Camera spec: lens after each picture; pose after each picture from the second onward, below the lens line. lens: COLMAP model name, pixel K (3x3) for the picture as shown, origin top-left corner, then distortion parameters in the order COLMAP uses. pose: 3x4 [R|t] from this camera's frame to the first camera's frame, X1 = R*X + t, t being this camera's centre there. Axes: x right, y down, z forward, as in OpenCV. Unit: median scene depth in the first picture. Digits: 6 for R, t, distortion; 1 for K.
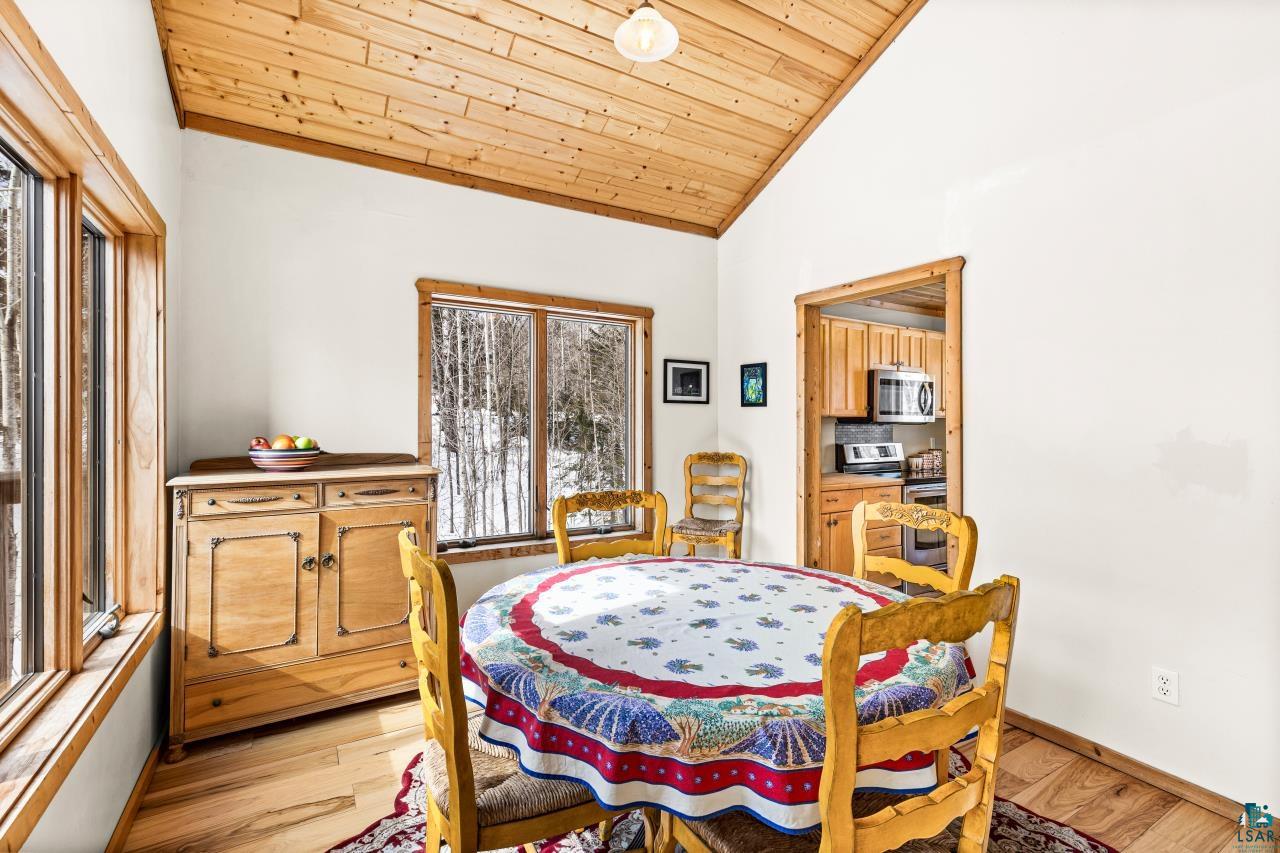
lens RADIAL K [[574.4, 0, 641.6], [0, 574.4, 427.2], [0, 0, 1]] dist [0.009671, -0.002229]
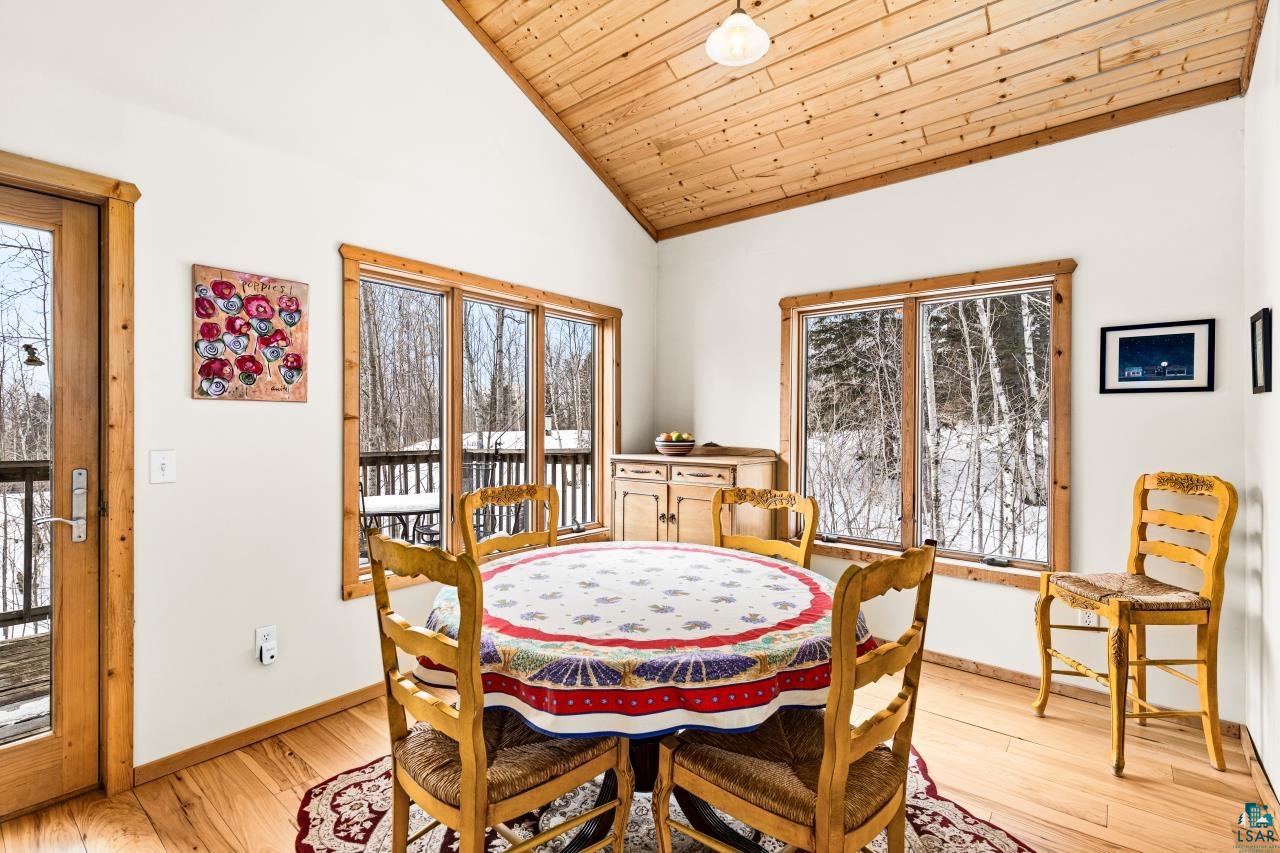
lens RADIAL K [[574.4, 0, 620.0], [0, 574.4, 434.0], [0, 0, 1]] dist [0.009671, -0.002229]
pose [[0.335103, 0.016456, -0.942038, 0.631091], [-0.011716, 0.999843, 0.013298, 0.003125], [0.942109, 0.006581, 0.335243, 0.324490]]
